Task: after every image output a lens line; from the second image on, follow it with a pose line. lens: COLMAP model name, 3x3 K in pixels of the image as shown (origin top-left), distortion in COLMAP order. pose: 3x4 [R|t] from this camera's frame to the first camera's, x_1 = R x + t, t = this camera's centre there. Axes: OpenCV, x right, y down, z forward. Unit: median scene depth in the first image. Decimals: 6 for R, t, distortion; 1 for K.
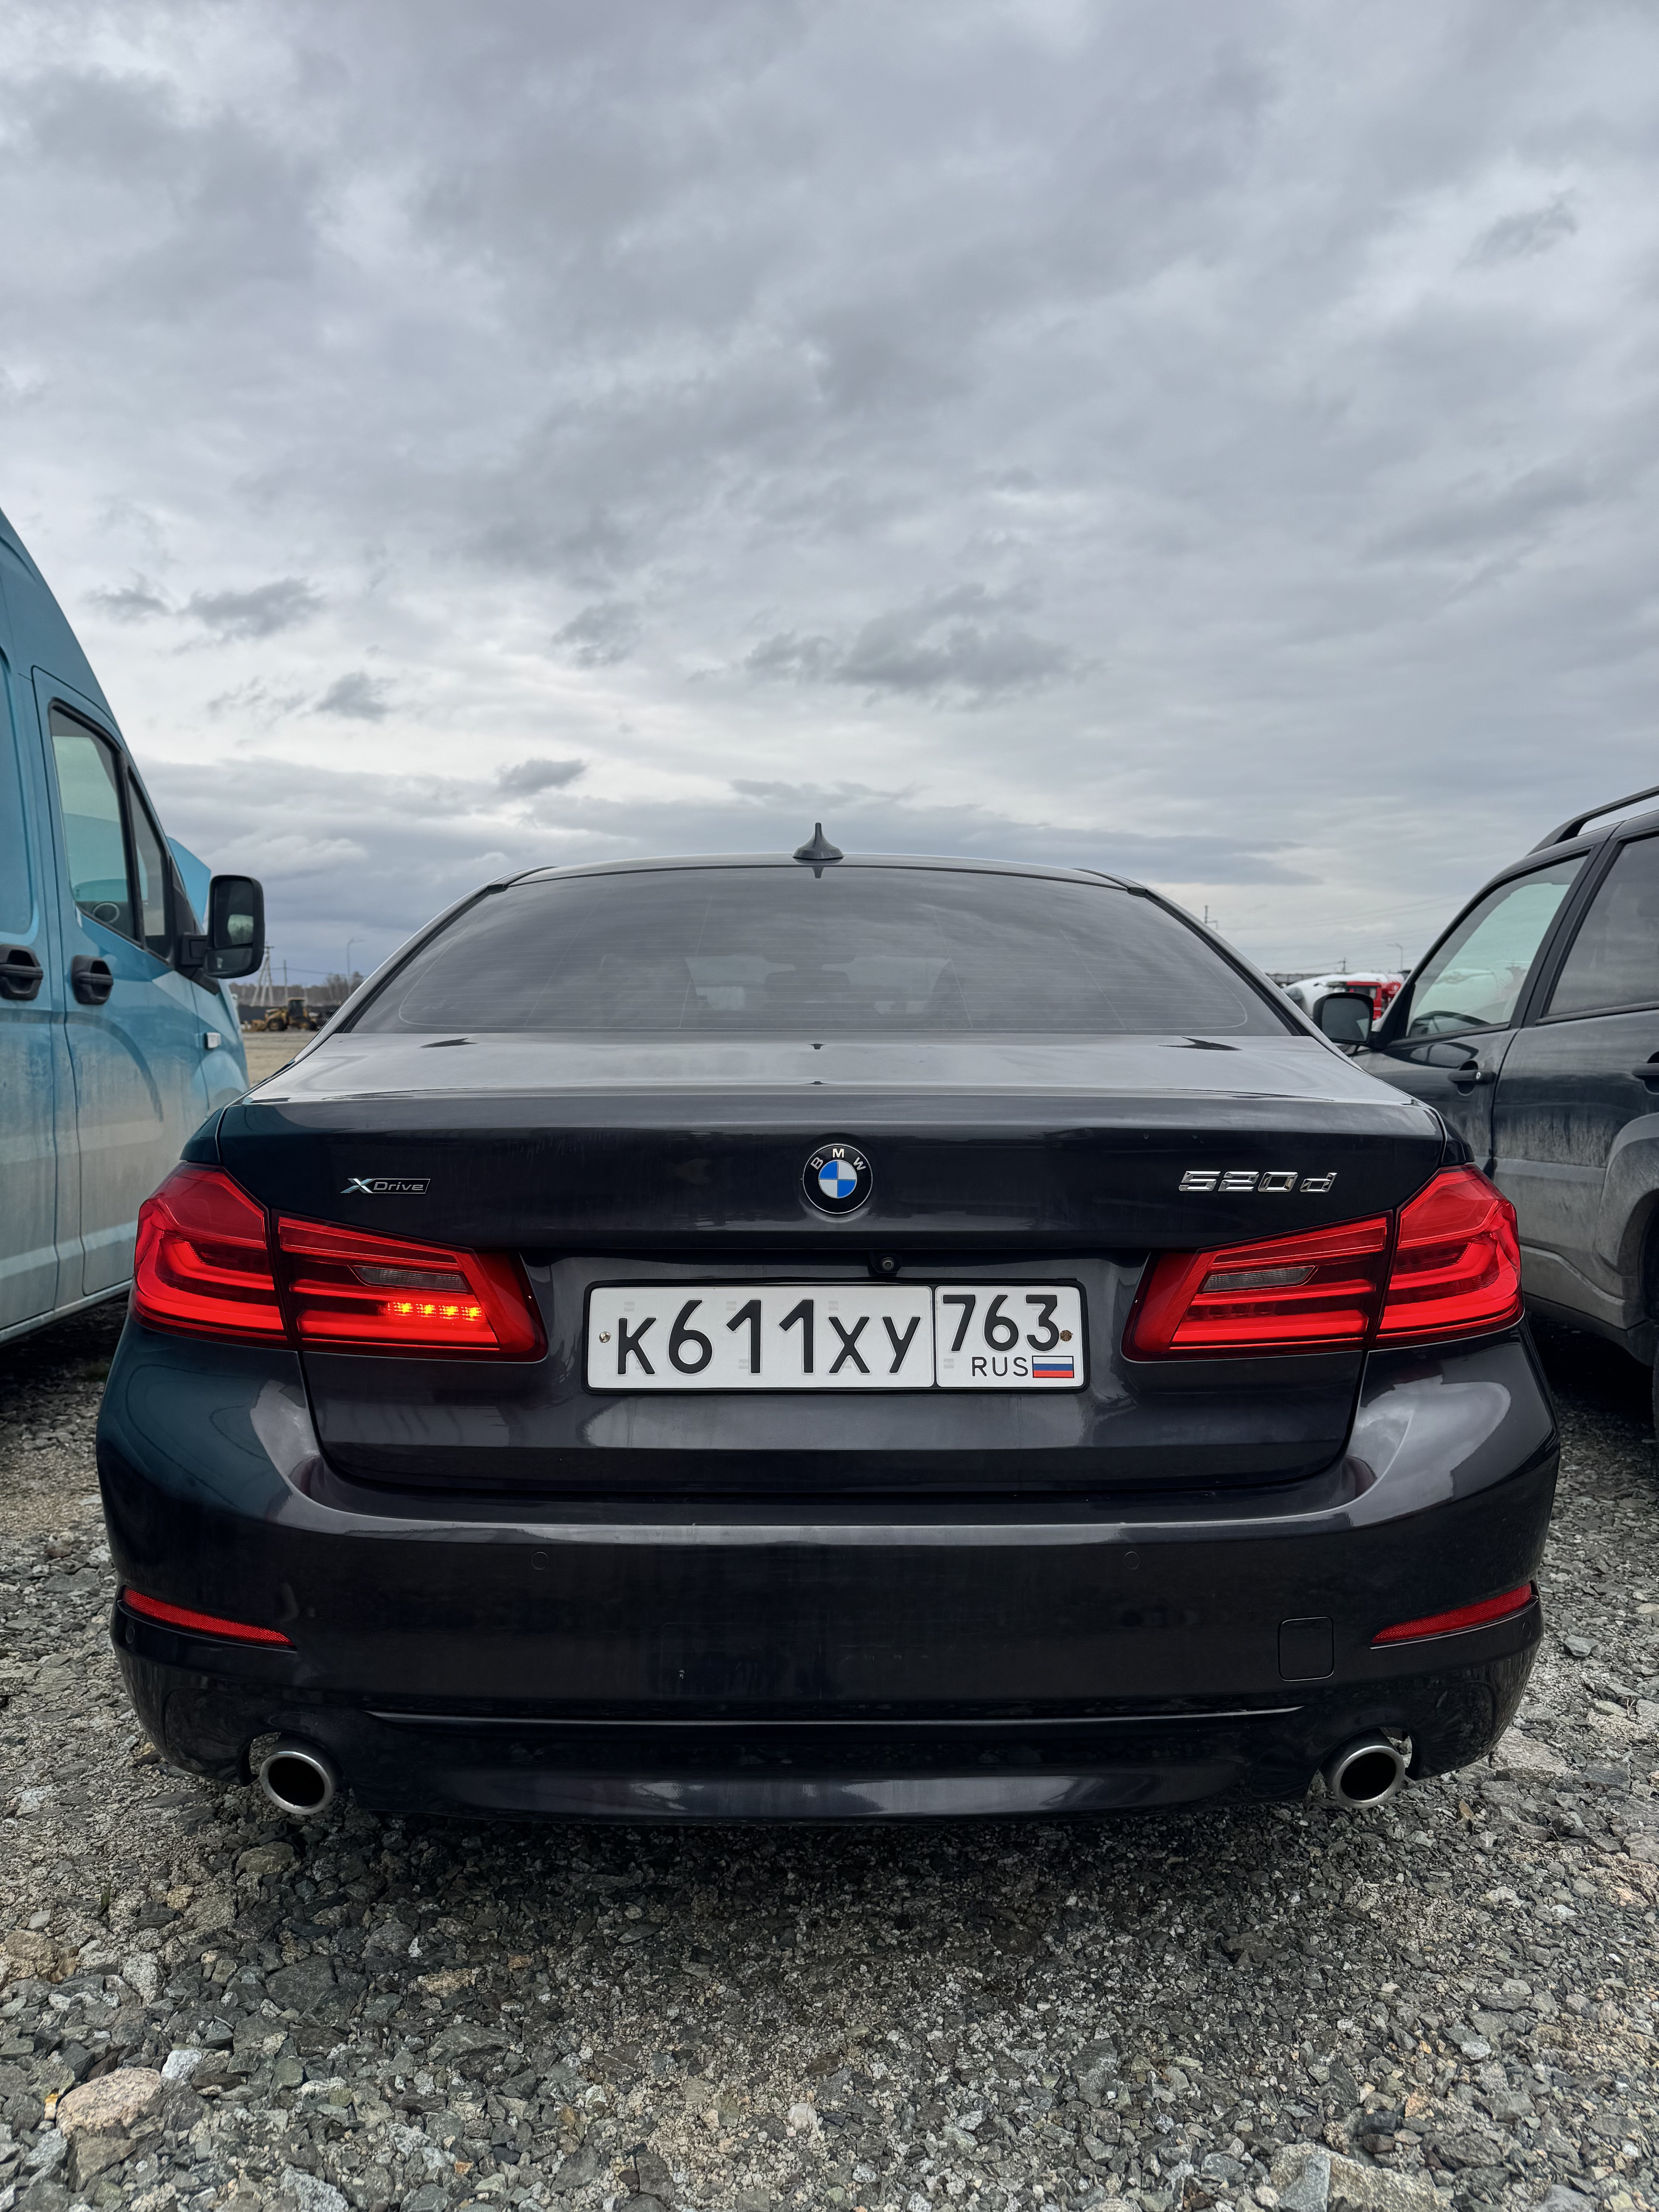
lens RADIAL K [[1526.4, 0, 818.1], [0, 1526.4, 1115.1], [0, 0, 1]] dist [0.022781, -0.028858]
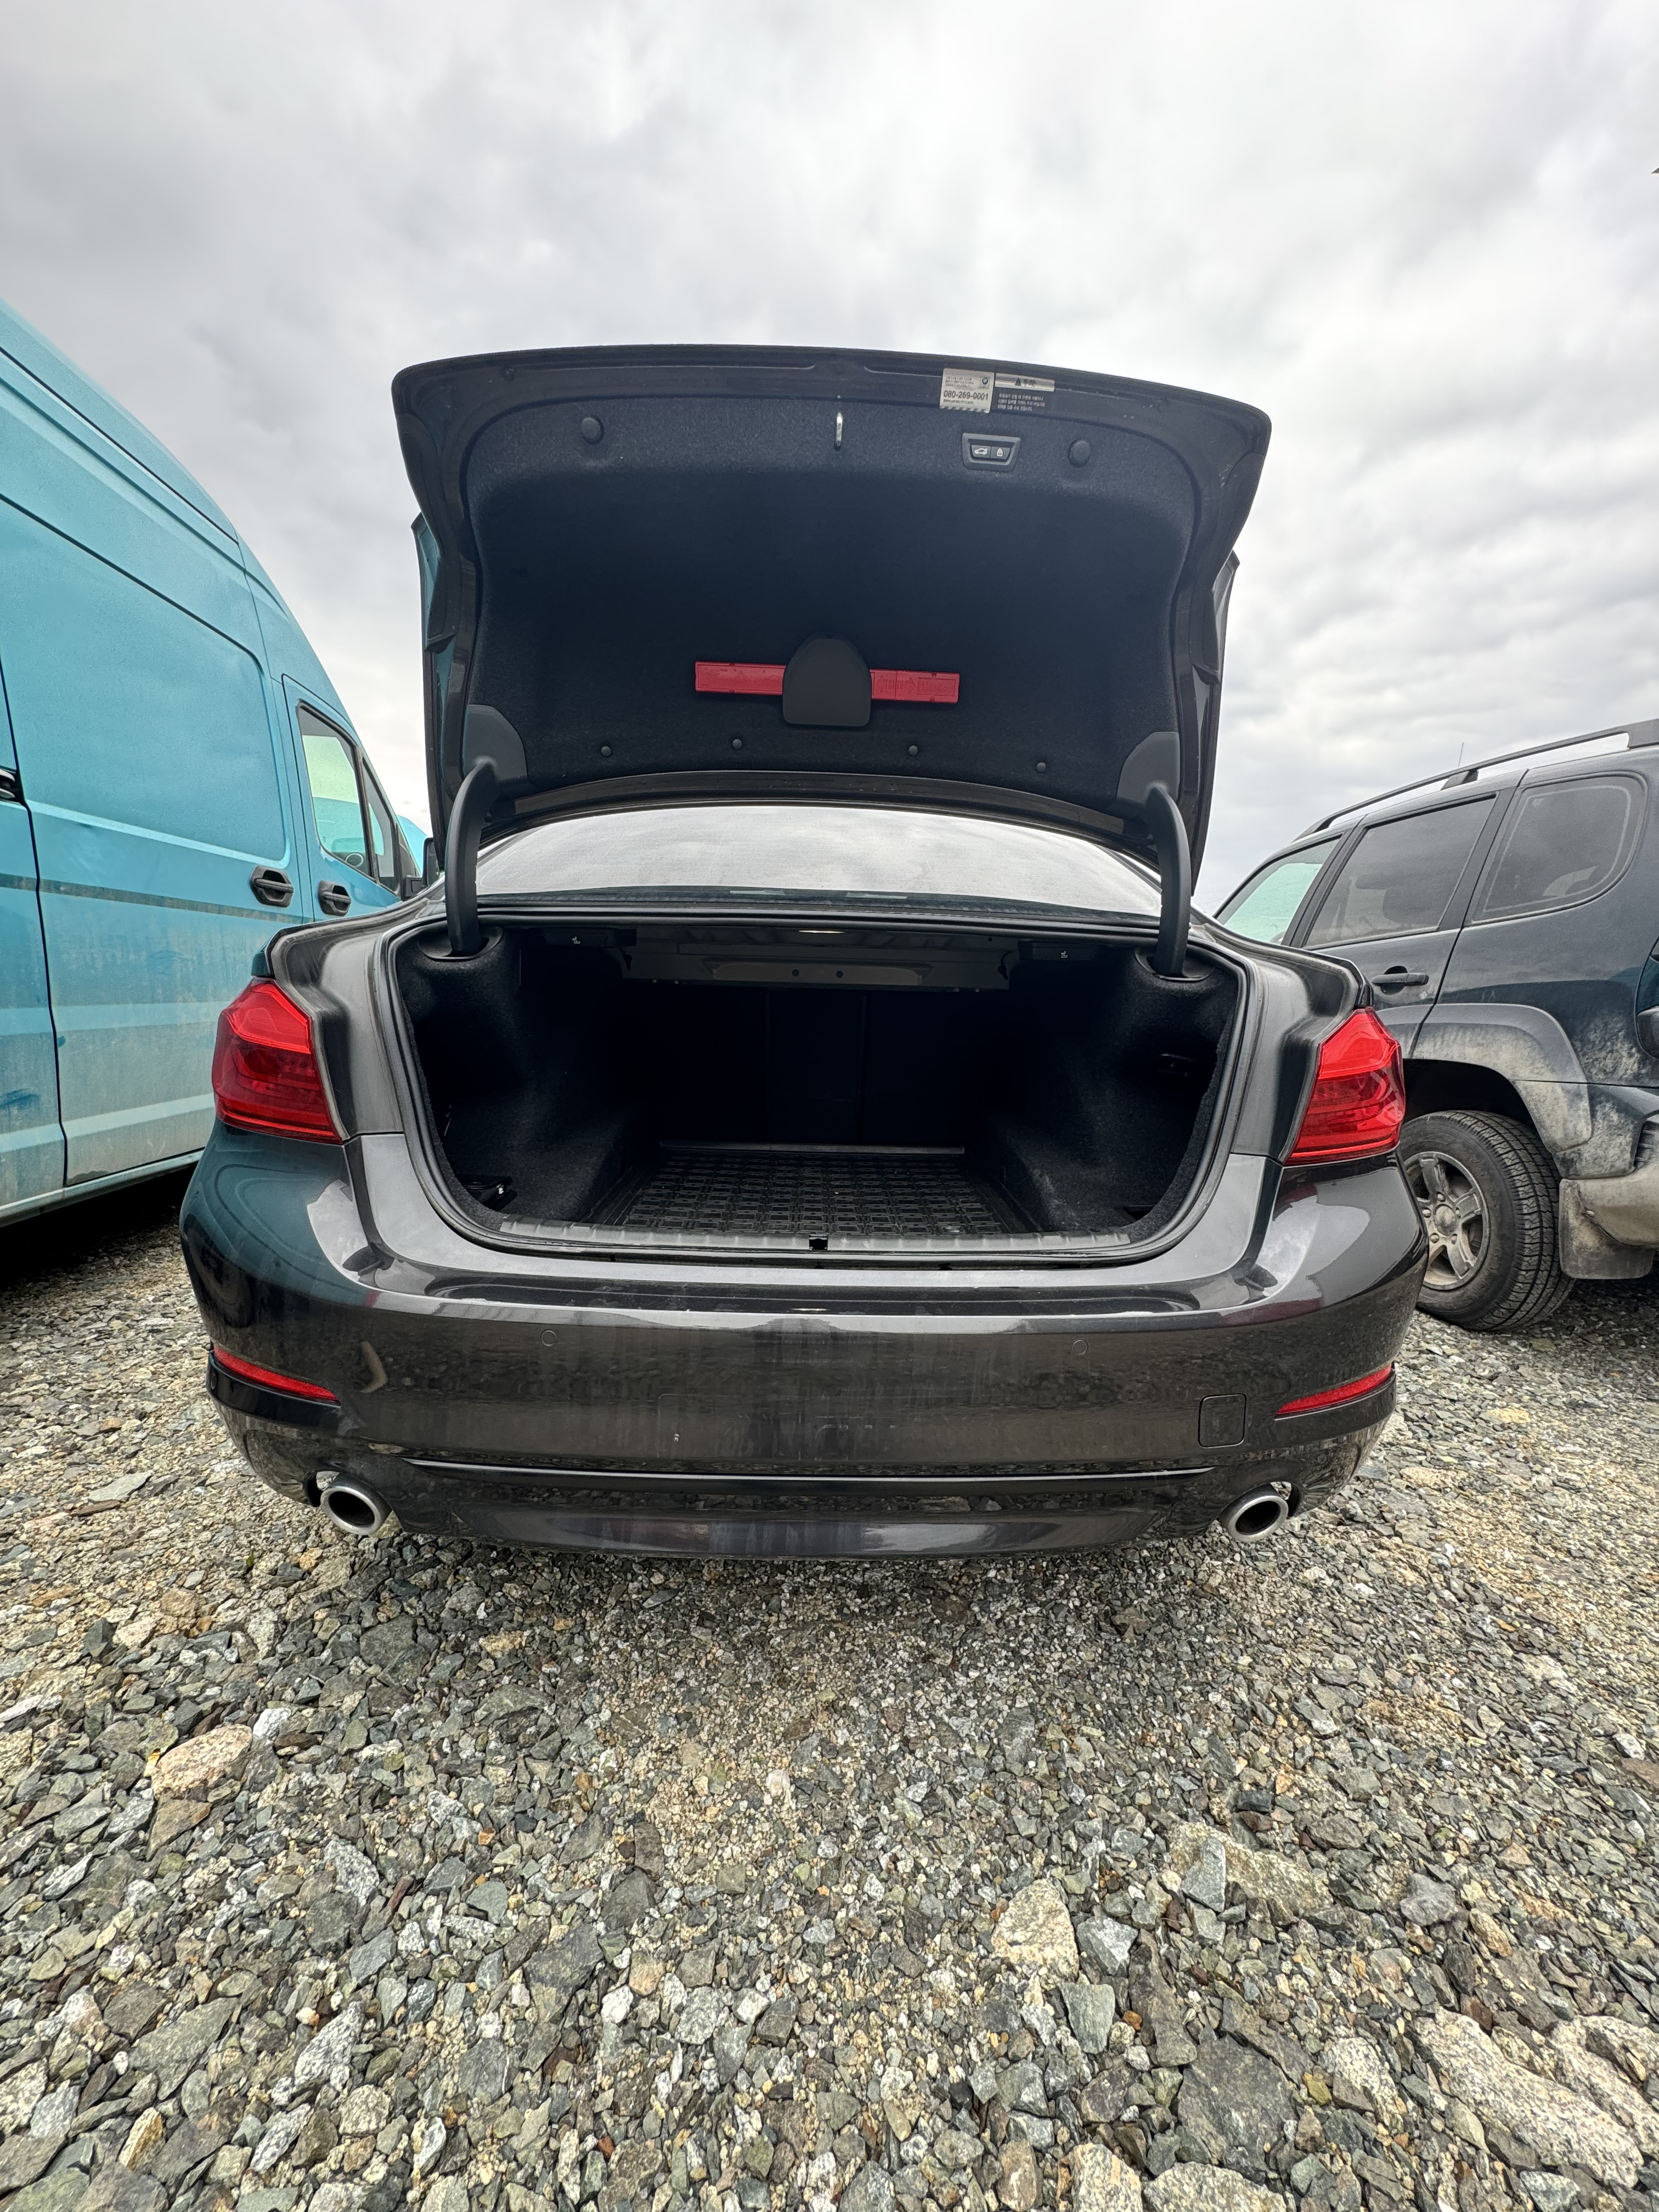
lens RADIAL K [[890.4, 0, 833.8], [0, 890.4, 1096.2], [0, 0, 1]] dist [-0.006015, -0.000441]
pose [[0.999586, 0.023963, 0.015933, 0.009041], [-0.025224, 0.996119, 0.084321, 0.051012], [-0.013851, -0.084688, 0.996311, 0.326138]]
